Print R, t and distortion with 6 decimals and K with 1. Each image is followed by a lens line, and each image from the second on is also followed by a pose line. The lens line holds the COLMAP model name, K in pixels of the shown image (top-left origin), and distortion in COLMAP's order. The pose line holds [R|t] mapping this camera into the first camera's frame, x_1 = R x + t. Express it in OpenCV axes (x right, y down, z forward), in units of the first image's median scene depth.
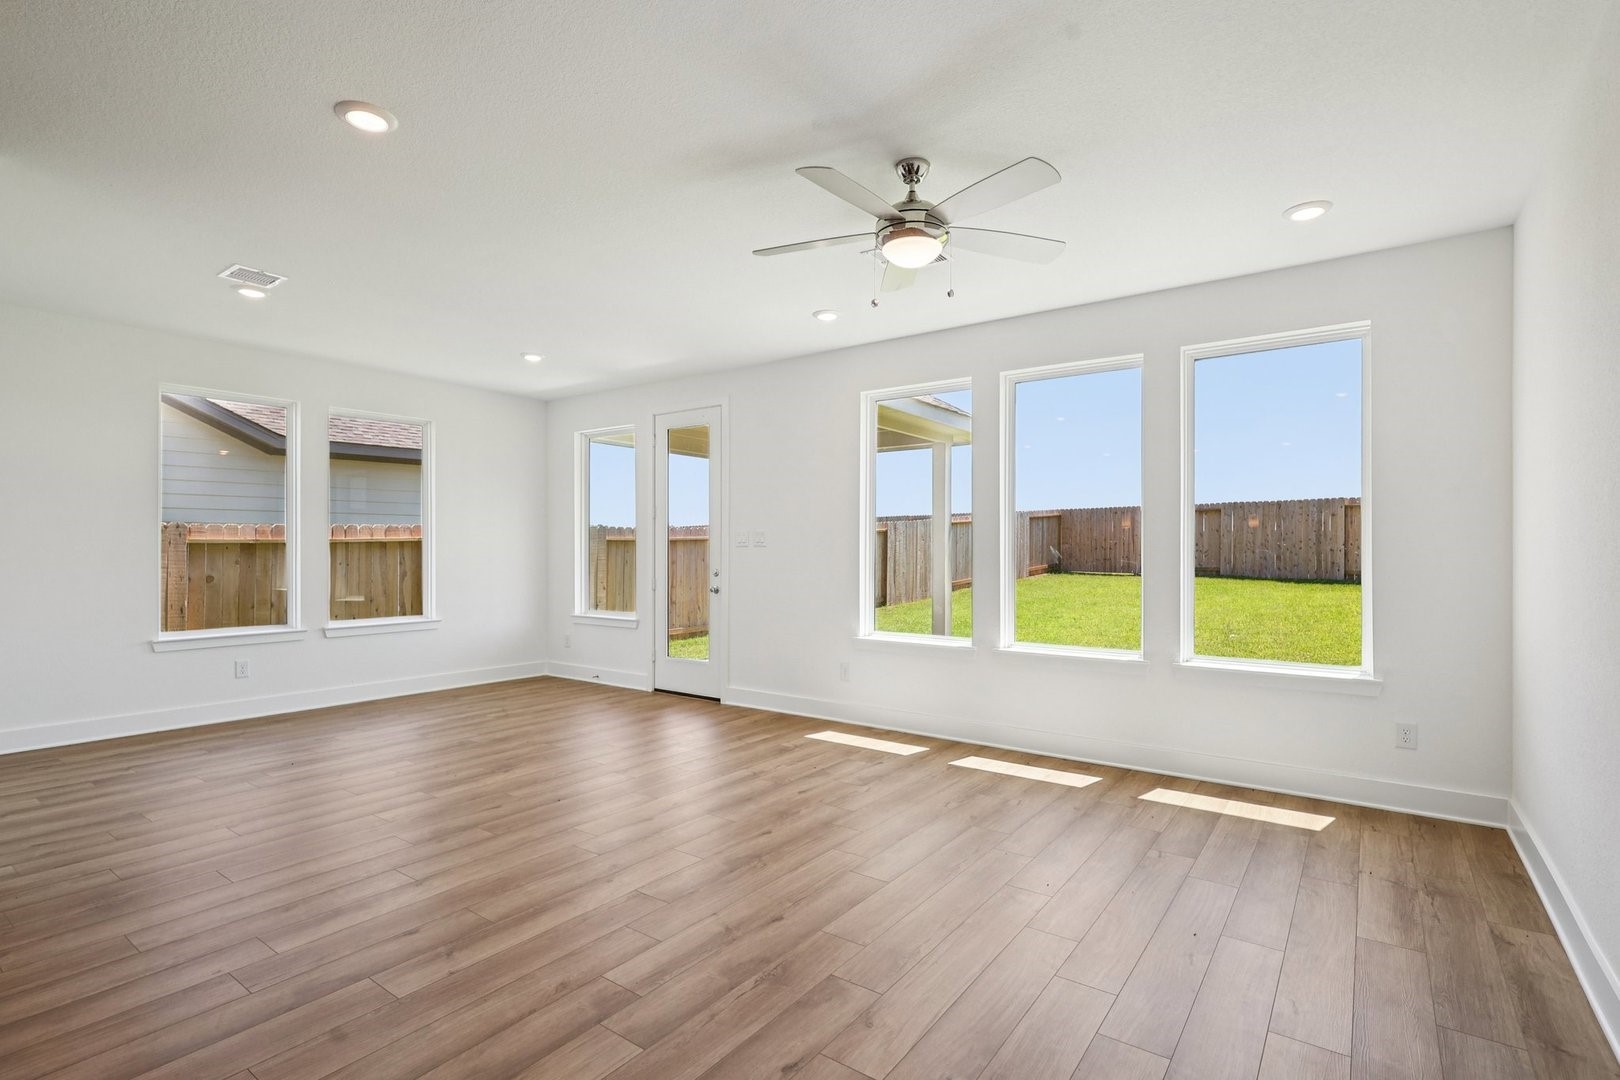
lens RADIAL K [[770.4, 0, 804.3], [0, 770.4, 542.0], [0, 0, 1]] dist [-0.002989, 0.002966]
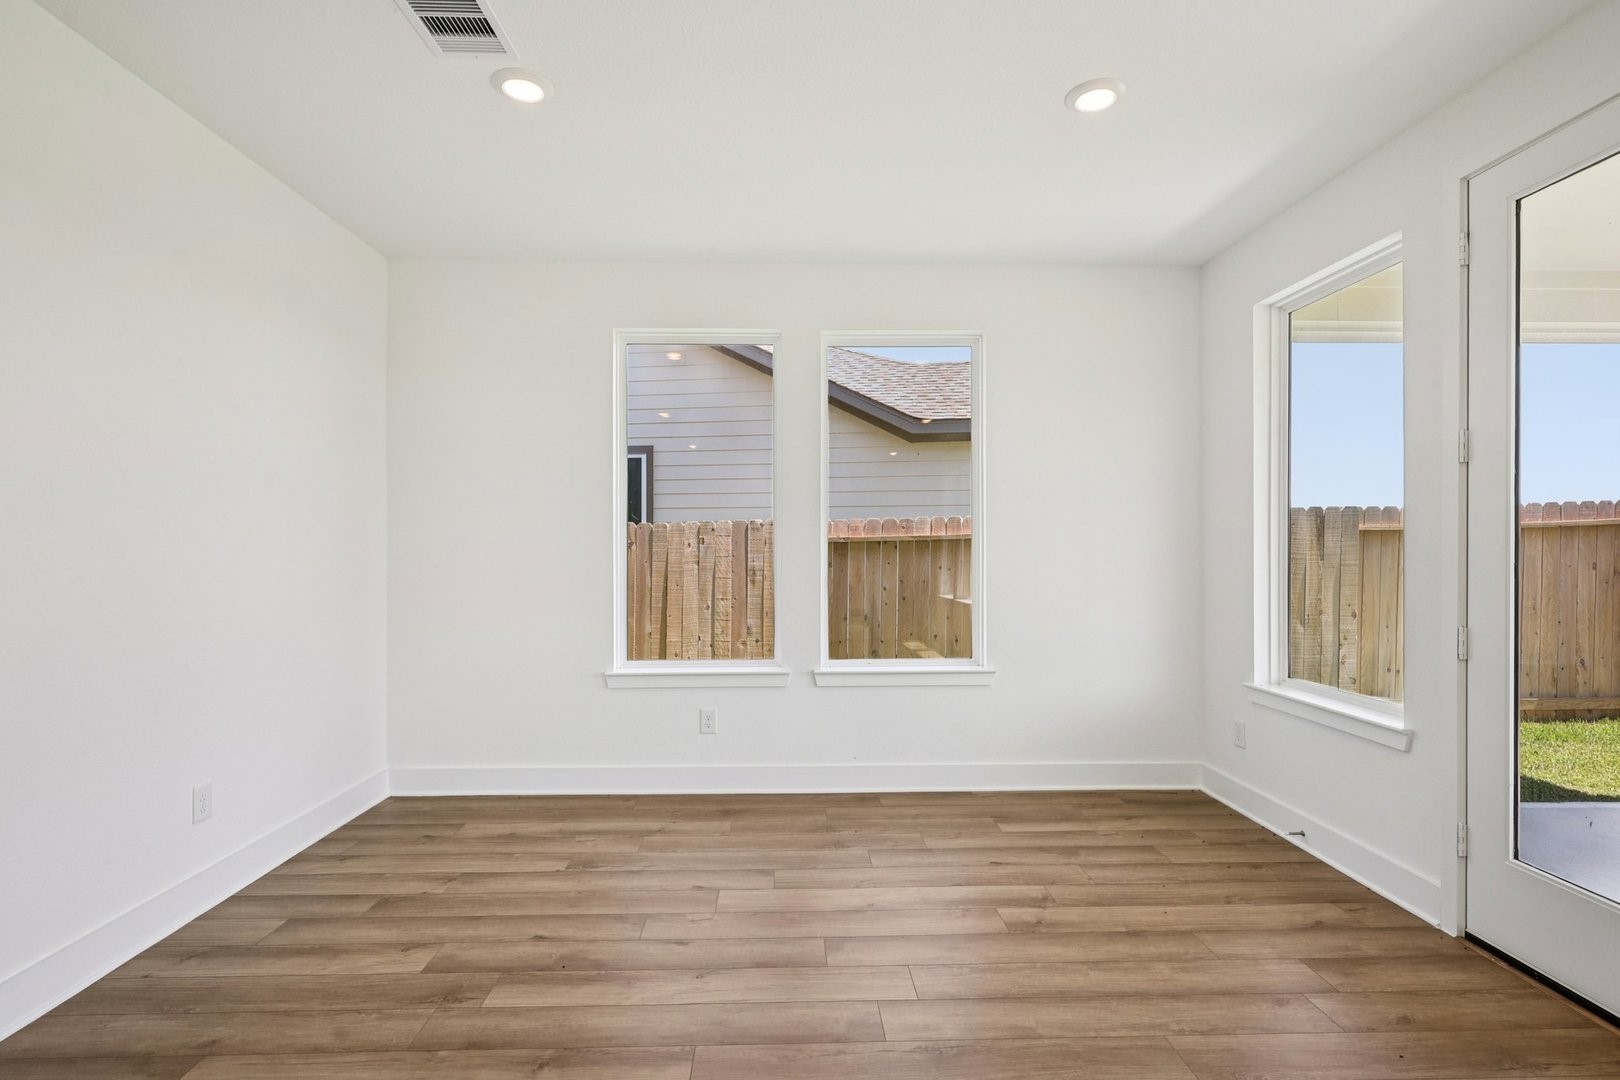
lens RADIAL K [[770.4, 0, 809.5], [0, 770.4, 552.9], [0, 0, 1]] dist [-0.002989, 0.002966]
pose [[0.620526, 0.003887, -0.784176, -0.108506], [0.011134, 0.999843, 0.013767, 0.002134], [0.784107, -0.017274, 0.620386, 0.568860]]
